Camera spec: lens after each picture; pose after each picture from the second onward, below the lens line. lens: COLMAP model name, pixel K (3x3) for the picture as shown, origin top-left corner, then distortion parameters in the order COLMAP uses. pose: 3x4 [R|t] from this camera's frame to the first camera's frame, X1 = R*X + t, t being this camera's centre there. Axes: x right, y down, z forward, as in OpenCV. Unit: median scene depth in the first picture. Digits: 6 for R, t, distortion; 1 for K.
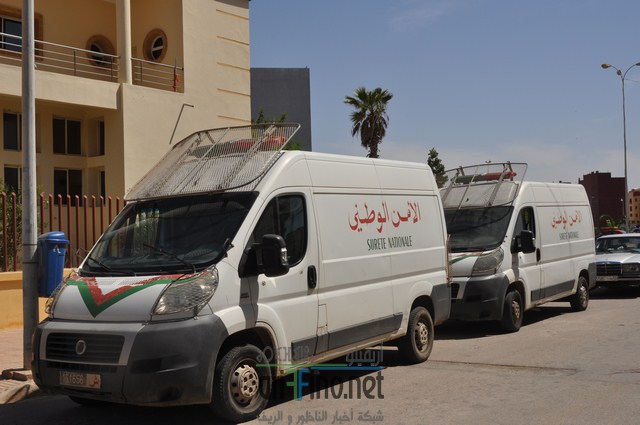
lens RADIAL K [[798.8, 0, 326.1], [0, 798.8, 205.8], [0, 0, 1]] dist [-0.068317, 0.000000]
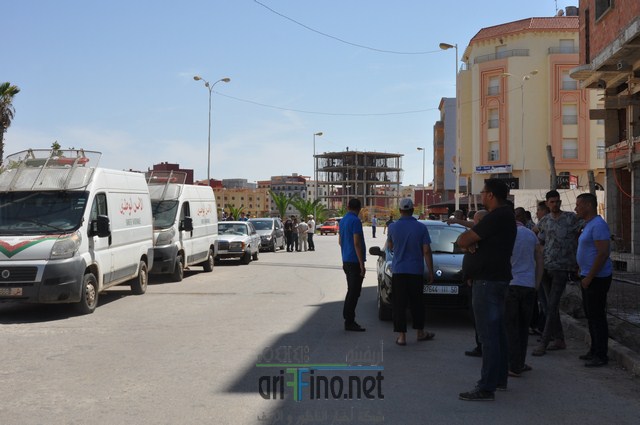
lens RADIAL K [[798.8, 0, 314.1], [0, 798.8, 212.3], [0, 0, 1]] dist [-0.068317, 0.000000]
pose [[0.866841, 0.033031, 0.497489, -0.308607], [-0.046020, 0.998844, 0.013868, -0.010505], [-0.496456, -0.034916, 0.867359, -0.471591]]
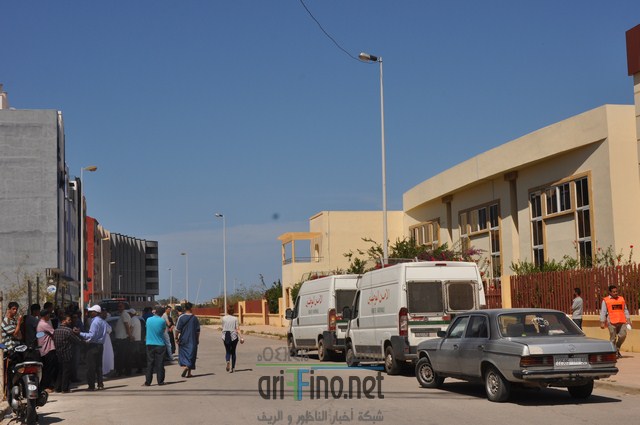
lens RADIAL K [[958.7, 0, 320.2], [0, 958.7, 214.9], [0, 0, 1]] dist [-0.035198, 0.000000]
pose [[-0.674641, -0.003623, -0.738137, 1.737107], [0.103493, 0.989646, -0.099448, 0.034388], [0.730855, -0.143484, -0.667281, 2.292956]]
